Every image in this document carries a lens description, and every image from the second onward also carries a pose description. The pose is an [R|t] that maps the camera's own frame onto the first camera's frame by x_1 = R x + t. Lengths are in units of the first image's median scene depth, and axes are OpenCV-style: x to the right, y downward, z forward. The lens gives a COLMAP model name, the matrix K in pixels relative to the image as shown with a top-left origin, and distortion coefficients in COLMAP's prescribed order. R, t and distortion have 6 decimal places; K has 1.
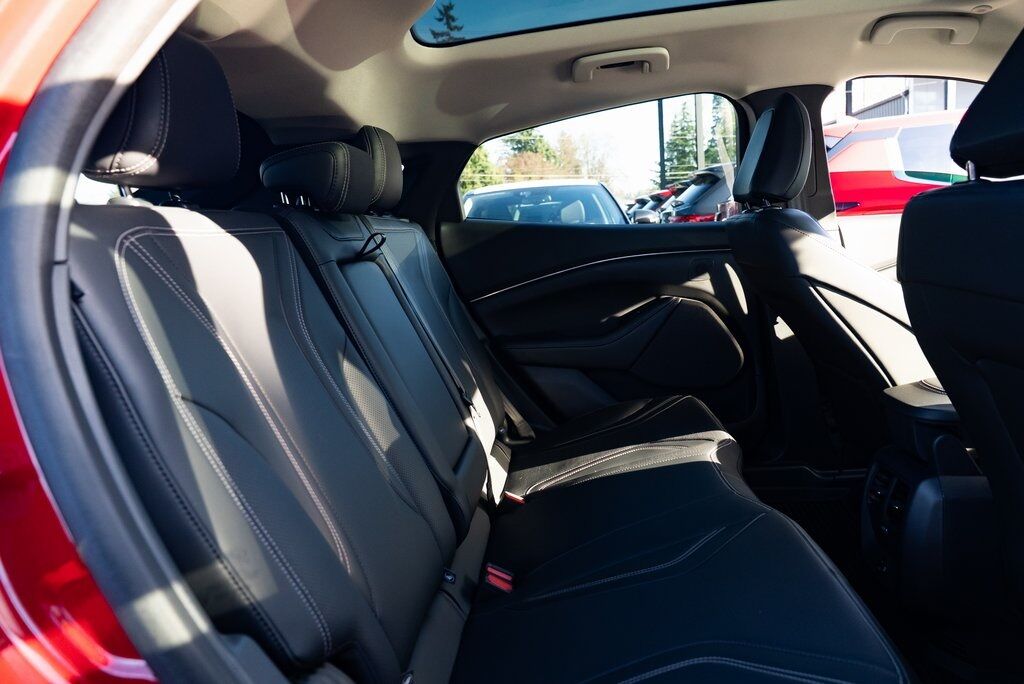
lens RADIAL K [[696.5, 0, 512.5], [0, 696.5, 331.7], [0, 0, 1]] dist [-0.041551, 0.025498]
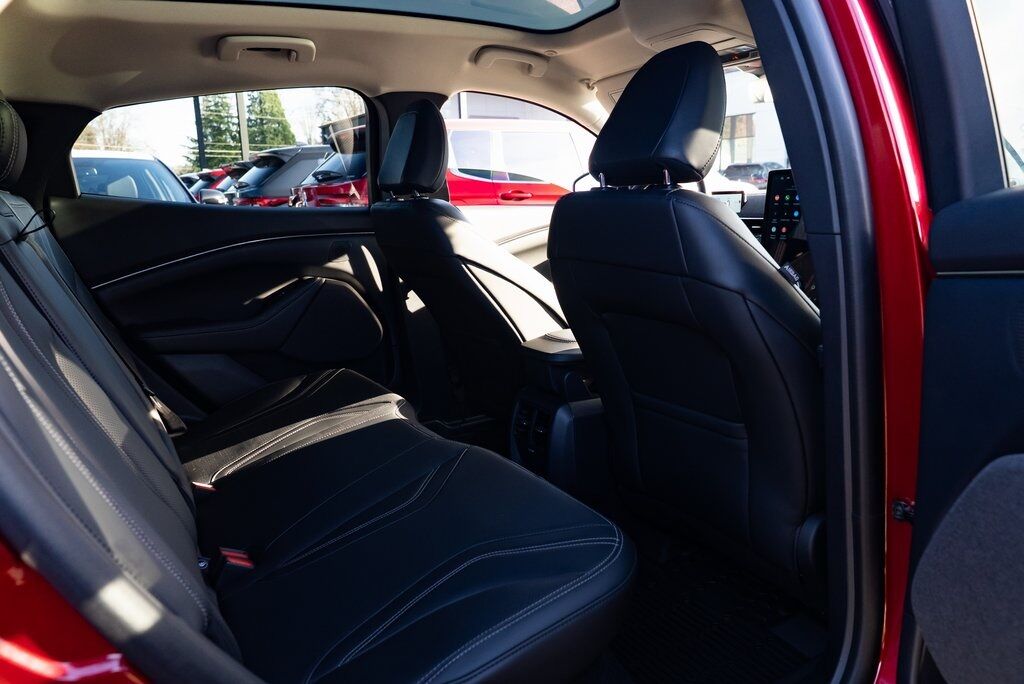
lens RADIAL K [[699.8, 0, 511.8], [0, 699.8, 319.8], [0, 0, 1]] dist [-0.024582, 0.001319]
pose [[0.808056, -0.055871, 0.586451, -0.162886], [0.052626, 0.998358, 0.022602, 0.006051], [-0.586751, 0.012599, 0.809669, -0.030674]]
